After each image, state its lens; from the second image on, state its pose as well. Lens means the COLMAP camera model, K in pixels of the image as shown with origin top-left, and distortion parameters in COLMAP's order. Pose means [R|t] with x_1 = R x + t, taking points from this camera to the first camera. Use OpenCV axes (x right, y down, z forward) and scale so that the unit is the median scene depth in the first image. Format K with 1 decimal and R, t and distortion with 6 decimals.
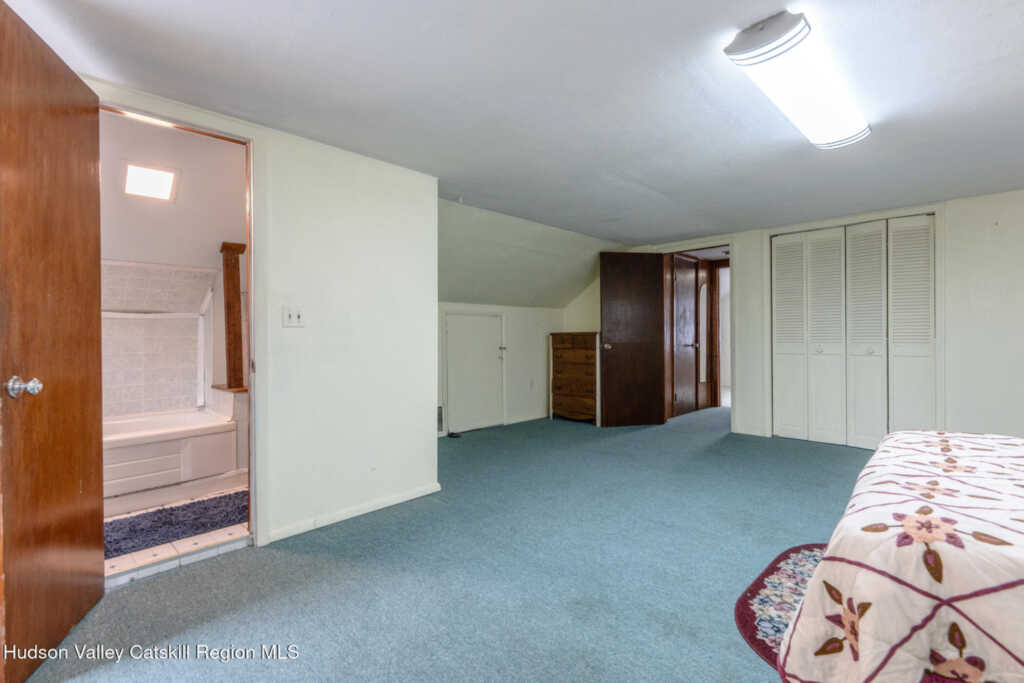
lens RADIAL K [[459.2, 0, 512.0], [0, 459.2, 341.5], [0, 0, 1]] dist [-0.000910, -0.000093]
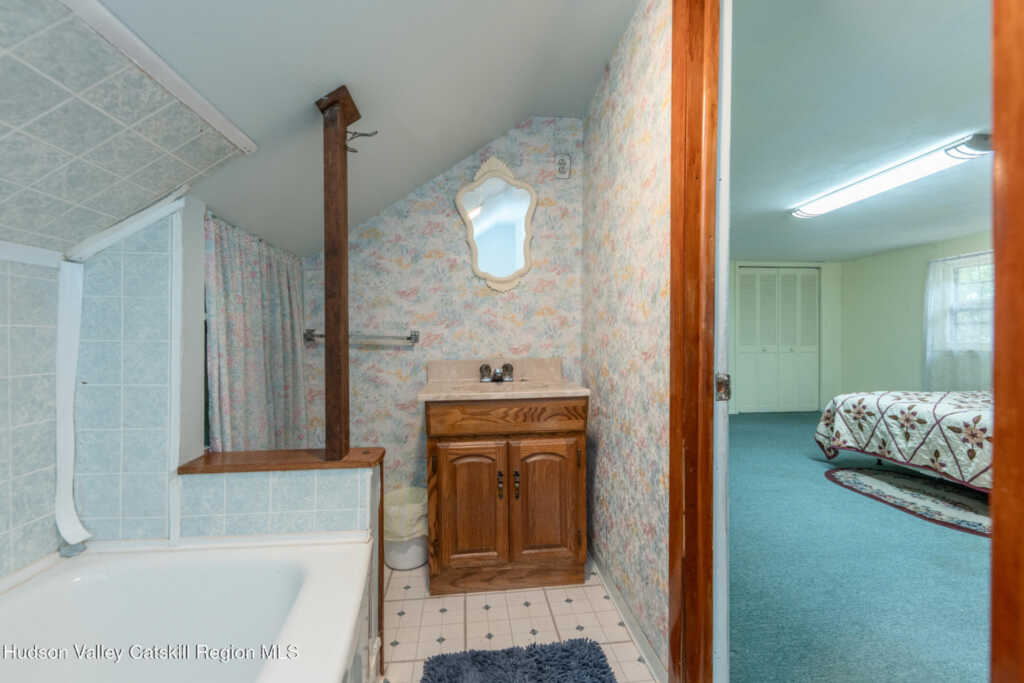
lens RADIAL K [[431.1, 0, 512.0], [0, 431.1, 341.5], [0, 0, 1]] dist [-0.001242, -0.000259]
pose [[0.641432, 0.004005, 0.767170, -1.048018], [0.001897, 0.999975, -0.006806, 0.003551], [-0.767178, 0.005821, 0.641408, 0.837974]]
